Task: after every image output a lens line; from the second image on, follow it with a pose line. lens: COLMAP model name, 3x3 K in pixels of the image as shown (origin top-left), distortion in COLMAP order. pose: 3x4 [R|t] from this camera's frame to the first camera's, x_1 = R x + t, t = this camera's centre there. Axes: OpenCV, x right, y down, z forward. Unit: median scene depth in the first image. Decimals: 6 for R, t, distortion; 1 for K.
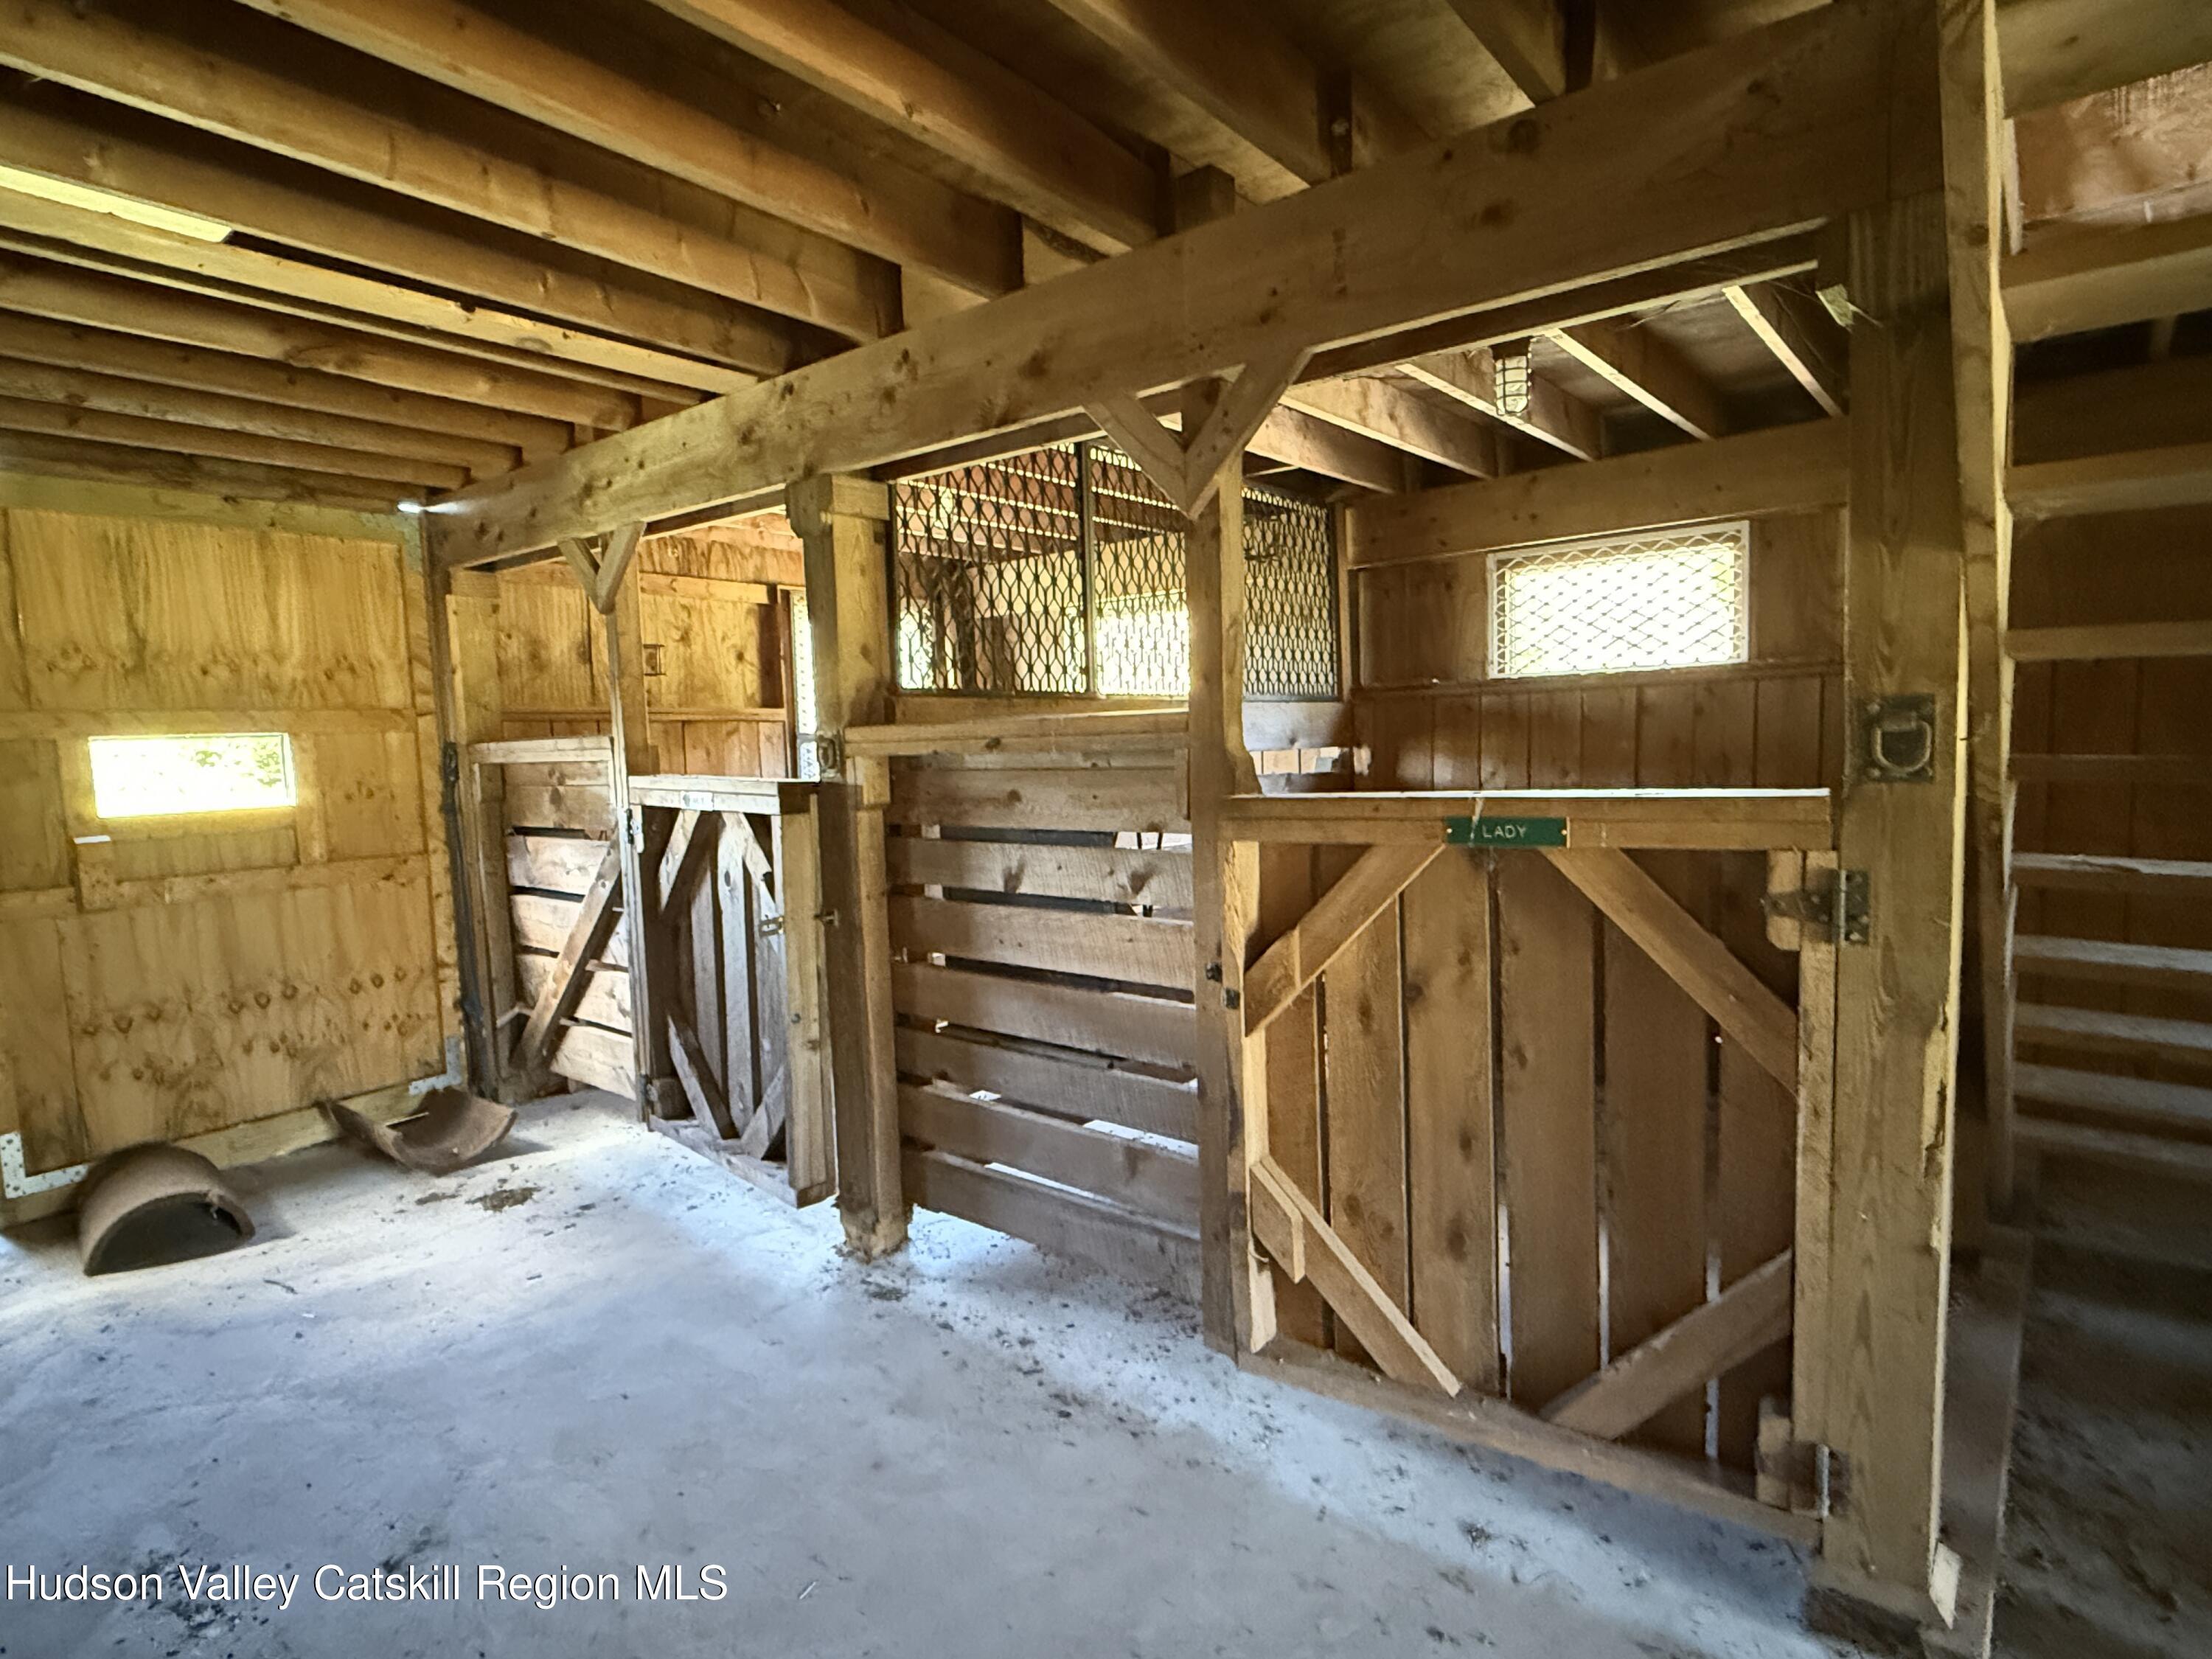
lens RADIAL K [[1155.8, 0, 1112.0], [0, 1155.8, 826.4], [0, 0, 1]] dist [-0.001214, -0.000545]
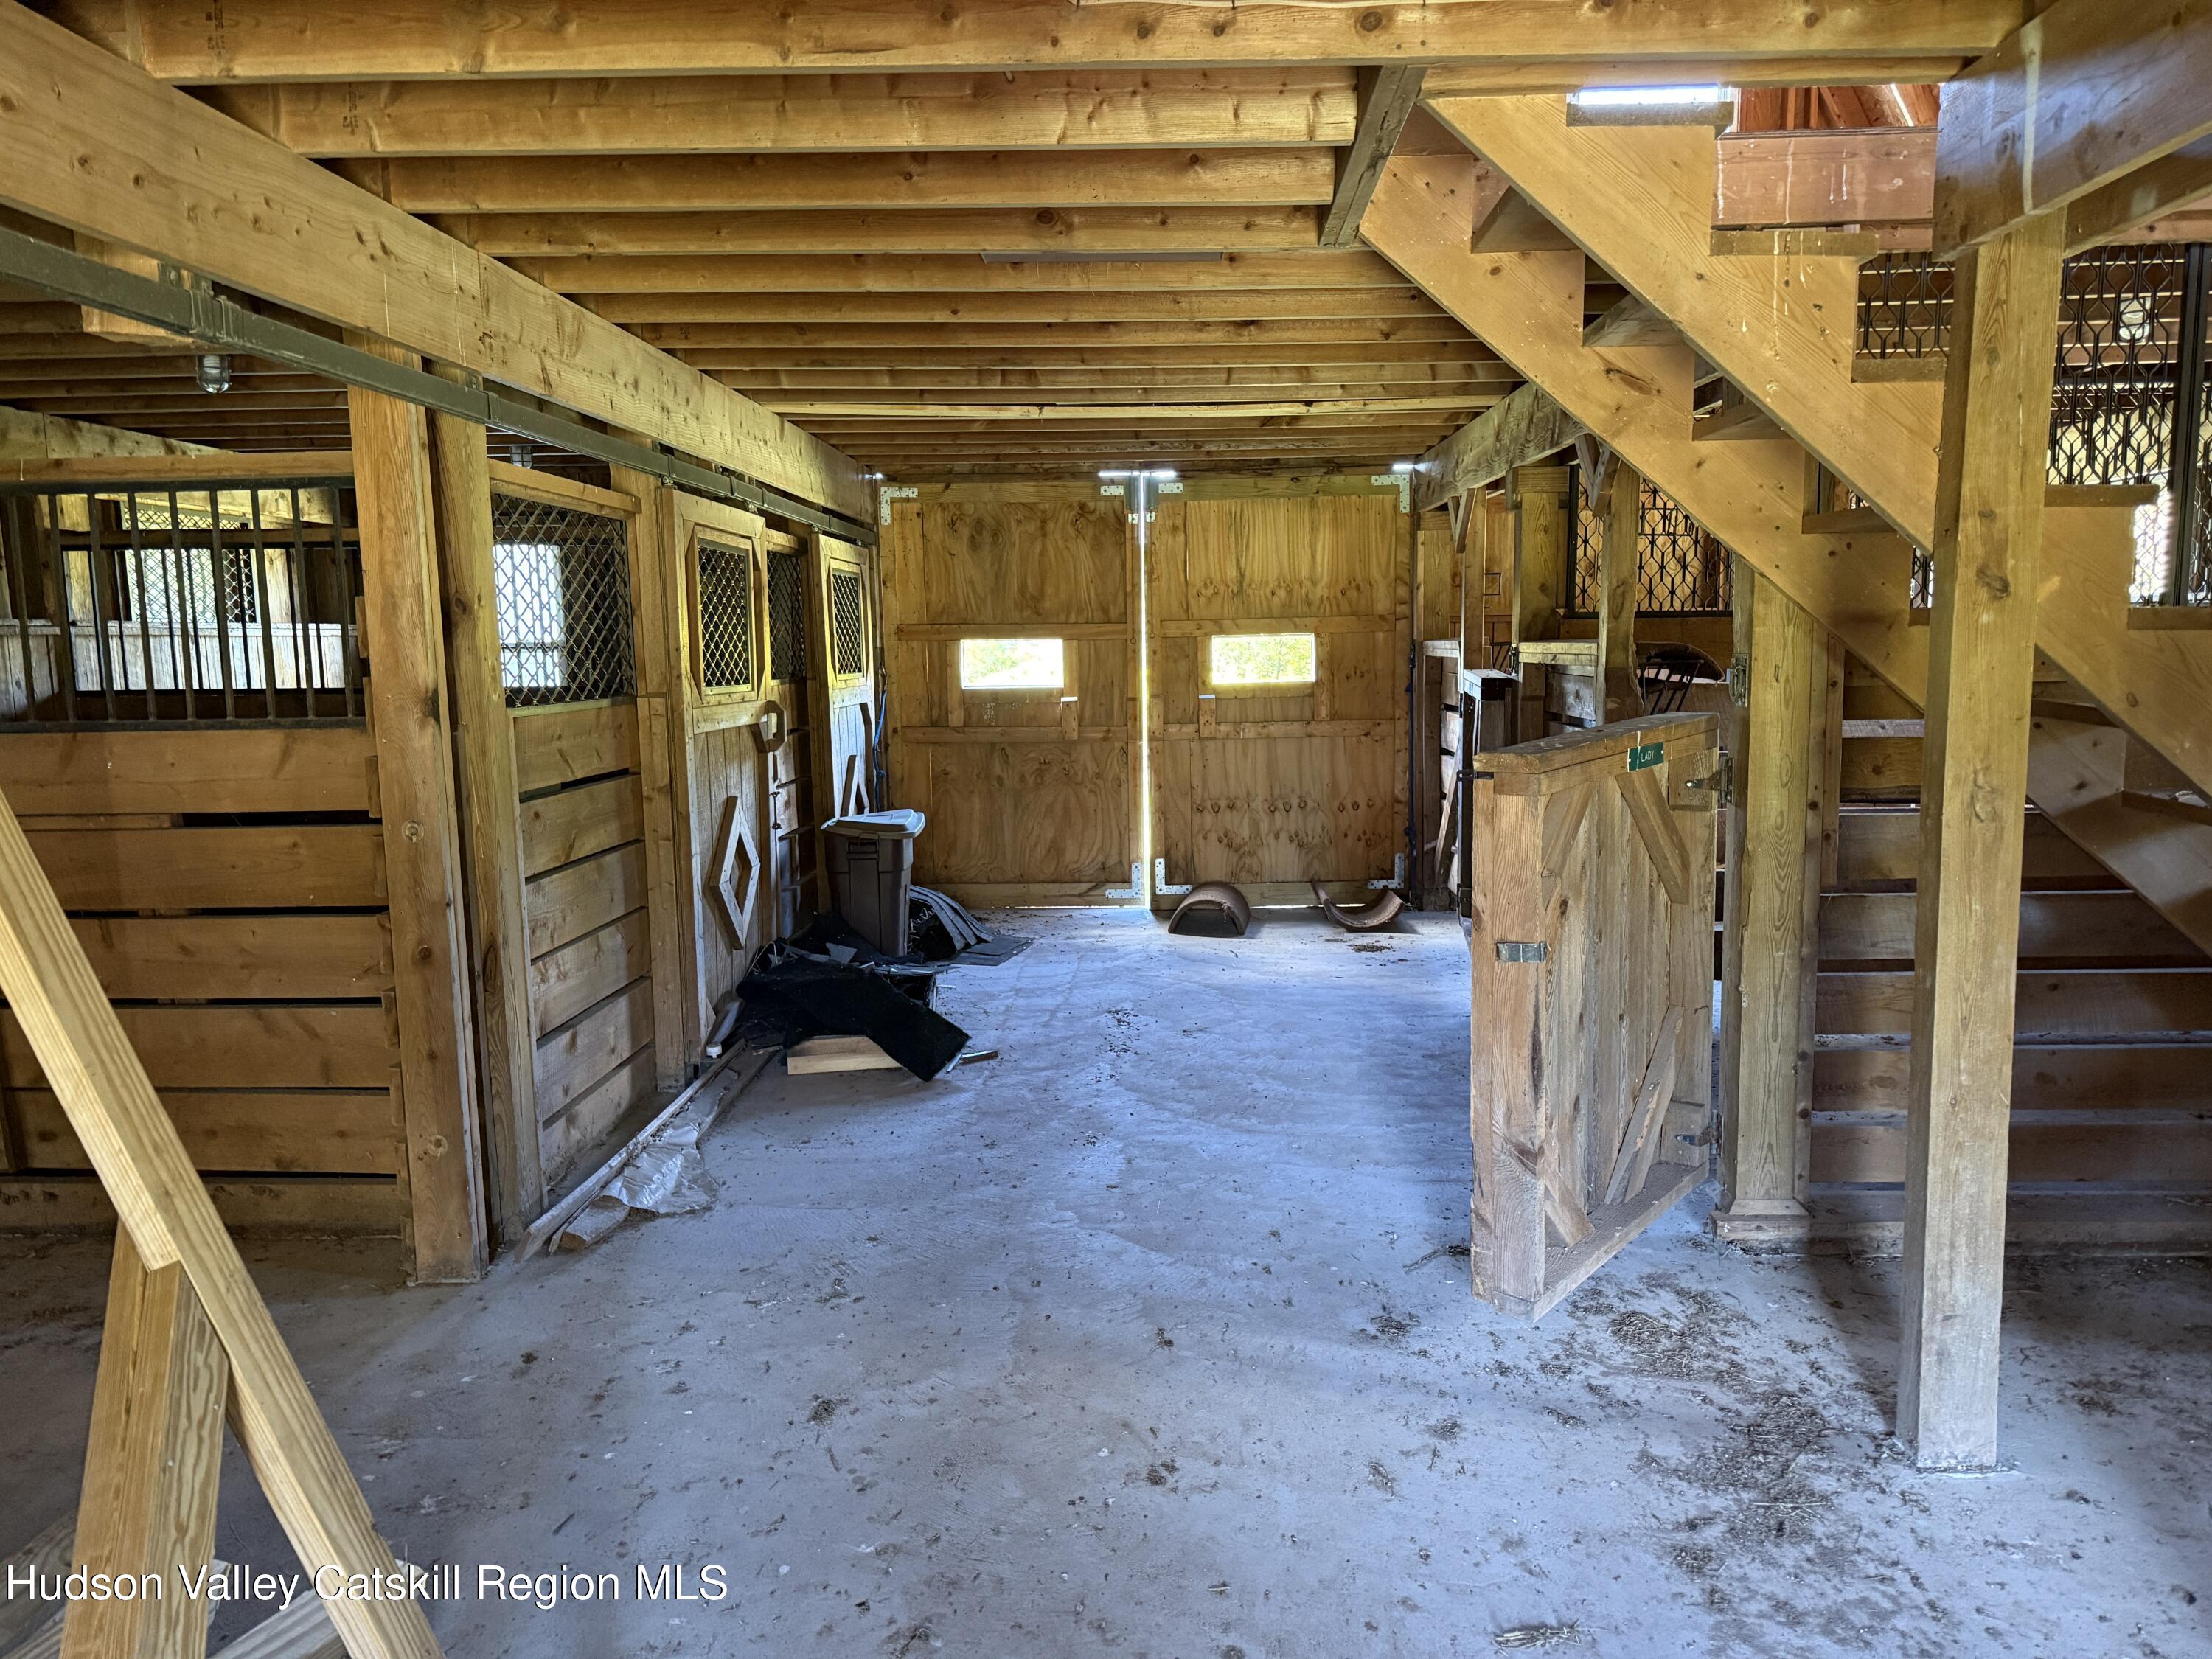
lens RADIAL K [[1544.6, 0, 1110.2], [0, 1544.6, 832.7], [0, 0, 1]] dist [0.003020, 0.000169]
pose [[0.599886, 0.116967, -0.791489, 0.769055], [-0.060289, 0.993052, 0.101060, -0.009853], [0.797811, -0.012907, 0.602770, -0.438030]]
